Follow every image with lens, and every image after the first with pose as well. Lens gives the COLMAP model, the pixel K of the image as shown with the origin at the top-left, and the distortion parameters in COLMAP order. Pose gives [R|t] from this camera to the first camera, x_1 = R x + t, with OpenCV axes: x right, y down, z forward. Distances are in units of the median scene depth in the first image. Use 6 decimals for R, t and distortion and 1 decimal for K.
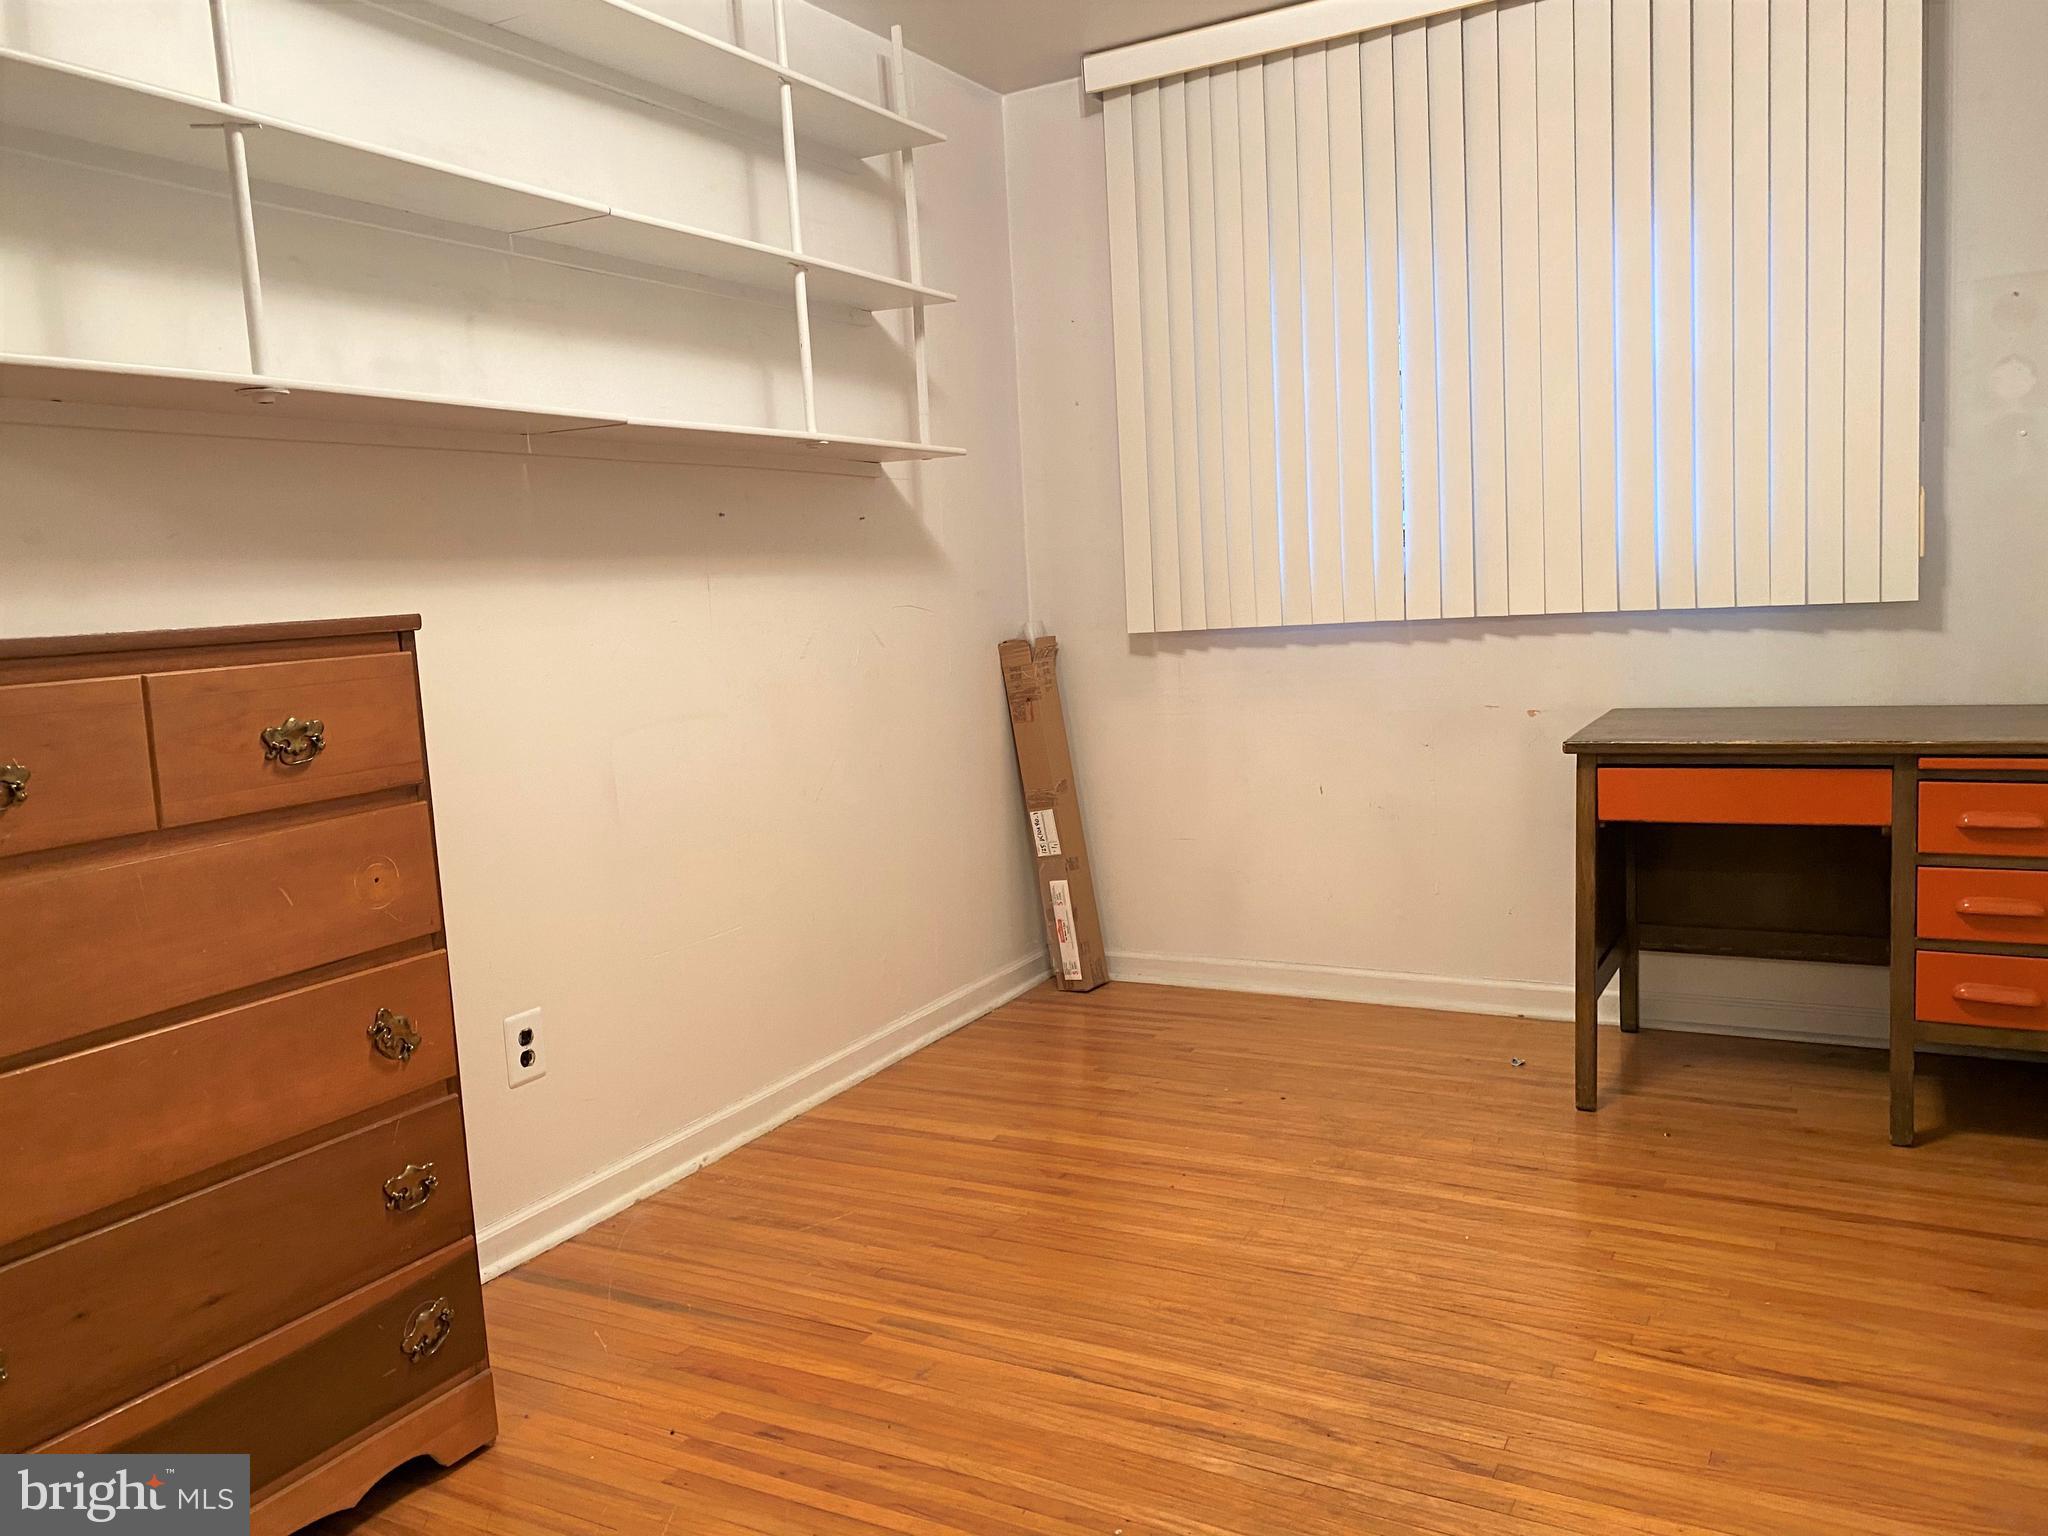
lens RADIAL K [[1575.1, 0, 1021.4], [0, 1575.1, 769.4], [0, 0, 1]] dist [0.003689, -0.015074]
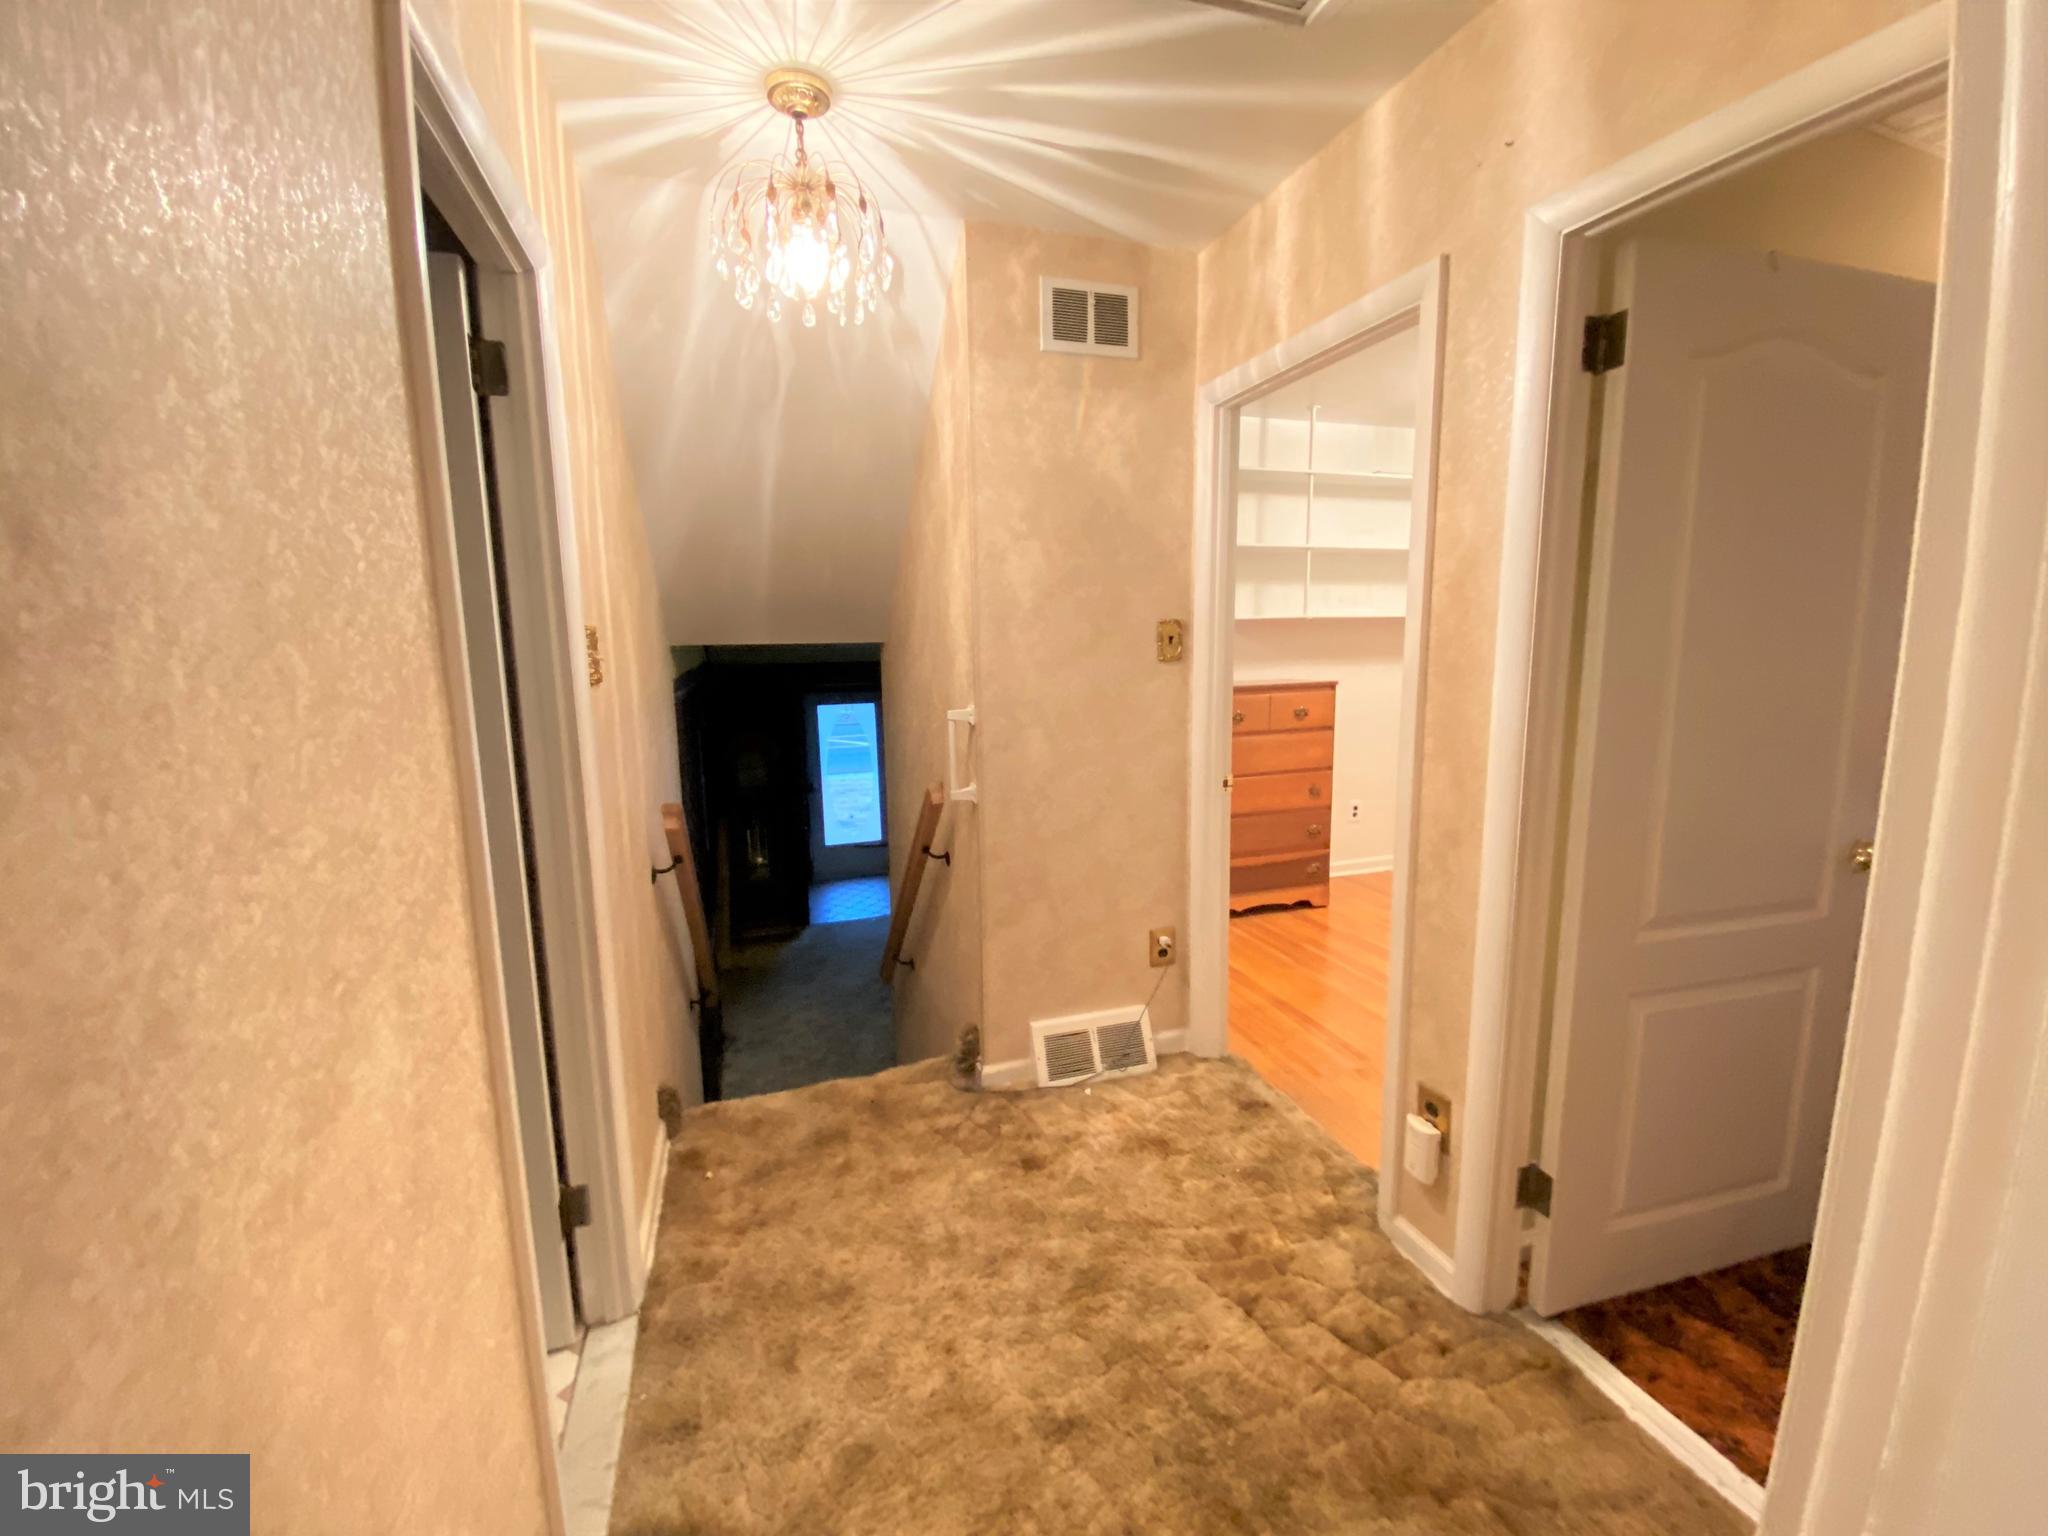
lens RADIAL K [[827.8, 0, 1018.8], [0, 827.8, 754.8], [0, 0, 1]] dist [-0.001275, -0.001240]
pose [[0.735100, 0.147080, -0.661813, 0.390871], [-0.102218, 0.989069, 0.106272, -0.057313], [0.670209, -0.010472, 0.742099, -0.977084]]
